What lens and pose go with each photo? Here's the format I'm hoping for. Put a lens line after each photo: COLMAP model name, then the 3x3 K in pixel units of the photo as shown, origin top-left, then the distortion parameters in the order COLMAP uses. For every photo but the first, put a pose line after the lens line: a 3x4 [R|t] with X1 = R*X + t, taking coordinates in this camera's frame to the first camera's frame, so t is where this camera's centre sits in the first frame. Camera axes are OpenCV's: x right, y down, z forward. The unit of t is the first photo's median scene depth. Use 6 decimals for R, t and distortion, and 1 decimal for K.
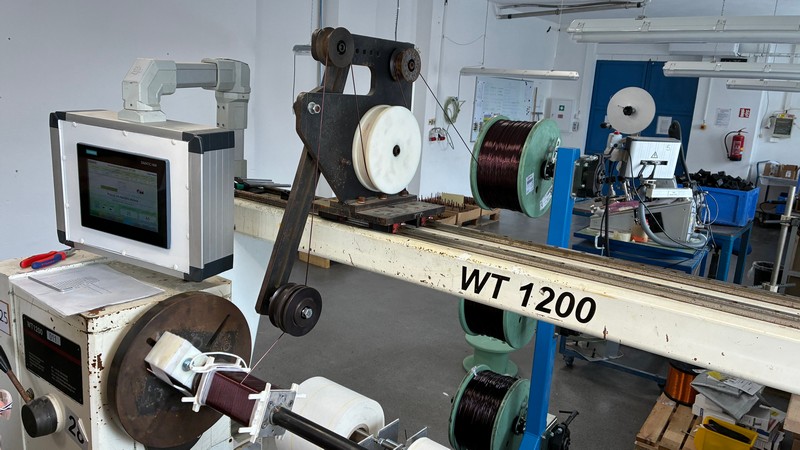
lens RADIAL K [[597.9, 0, 400.0], [0, 597.9, 225.0], [0, 0, 1]] dist [0.008530, 0.004059]
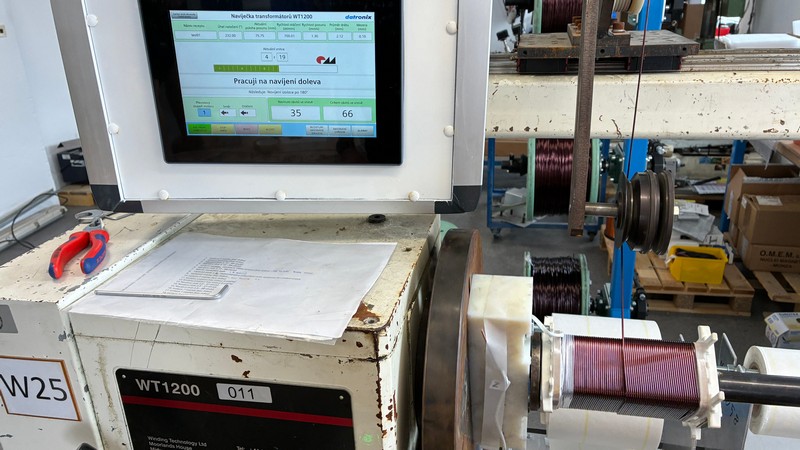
lens RADIAL K [[597.9, 0, 400.0], [0, 597.9, 225.0], [0, 0, 1]] dist [0.008530, 0.004059]
pose [[0.903902, -0.242775, 0.352168, -0.558314], [0.182448, 0.963497, 0.195922, -0.010711], [-0.386878, -0.112842, 0.915201, 0.494429]]
